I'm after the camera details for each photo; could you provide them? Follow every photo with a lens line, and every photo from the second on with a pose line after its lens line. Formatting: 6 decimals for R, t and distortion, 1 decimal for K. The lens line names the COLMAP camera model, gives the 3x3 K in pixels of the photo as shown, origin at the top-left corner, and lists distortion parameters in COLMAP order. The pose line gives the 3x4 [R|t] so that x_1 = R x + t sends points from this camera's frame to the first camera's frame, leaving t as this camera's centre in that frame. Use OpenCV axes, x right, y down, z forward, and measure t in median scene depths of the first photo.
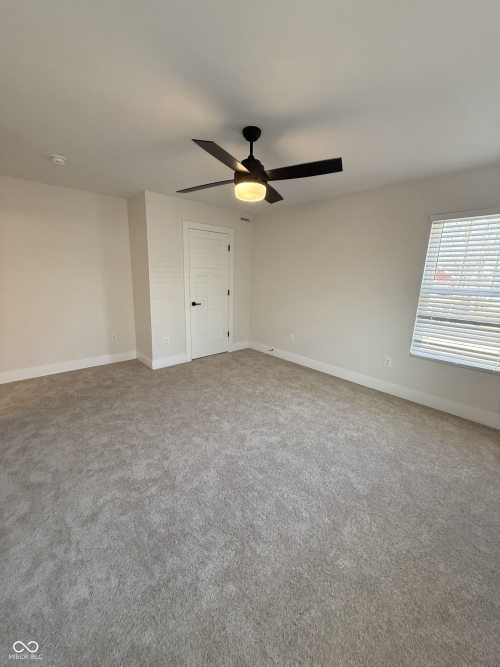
lens RADIAL K [[264.6, 0, 249.6], [0, 264.6, 333.6], [0, 0, 1]] dist [-0.002577, 0.000875]
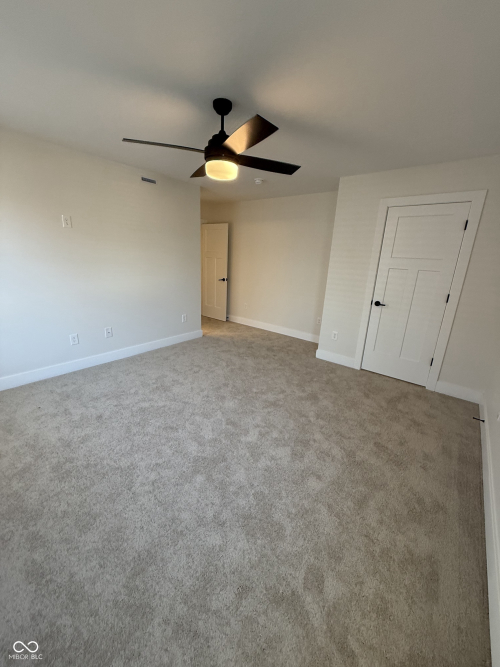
lens RADIAL K [[264.6, 0, 249.7], [0, 264.6, 333.6], [0, 0, 1]] dist [-0.002577, 0.000875]
pose [[0.146180, 0.263855, -0.953421, 0.567104], [-0.259814, 0.940181, 0.220355, -0.112634], [0.954530, 0.215501, 0.205989, 0.534593]]
